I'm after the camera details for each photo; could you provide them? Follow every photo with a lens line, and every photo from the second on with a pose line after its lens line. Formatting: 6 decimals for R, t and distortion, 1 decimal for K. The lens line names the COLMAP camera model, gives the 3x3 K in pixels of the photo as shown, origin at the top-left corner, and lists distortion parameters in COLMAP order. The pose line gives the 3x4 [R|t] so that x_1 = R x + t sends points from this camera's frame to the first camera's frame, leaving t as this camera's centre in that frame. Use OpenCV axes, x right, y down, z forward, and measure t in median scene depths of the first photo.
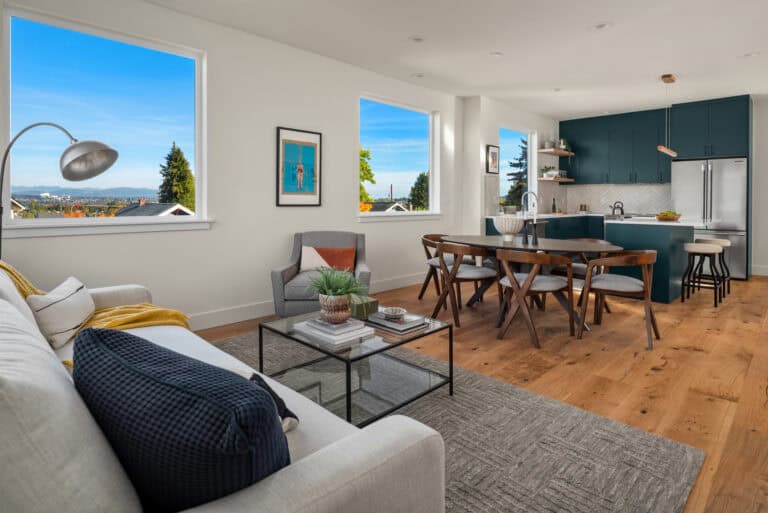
lens RADIAL K [[423.6, 0, 385.7], [0, 423.6, 198.4], [0, 0, 1]] dist [-0.002354, -0.001234]
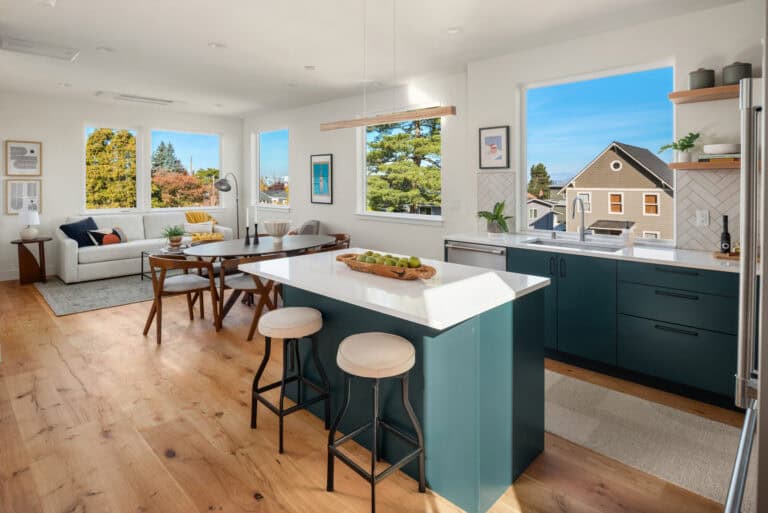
lens RADIAL K [[426.4, 0, 381.7], [0, 426.4, 187.9], [0, 0, 1]] dist [-0.002136, -0.000402]
pose [[0.010547, 0.002510, -0.999941, 0.789181], [-0.001174, 0.999996, 0.002498, -0.025391], [0.999944, 0.001147, 0.010550, 0.698230]]
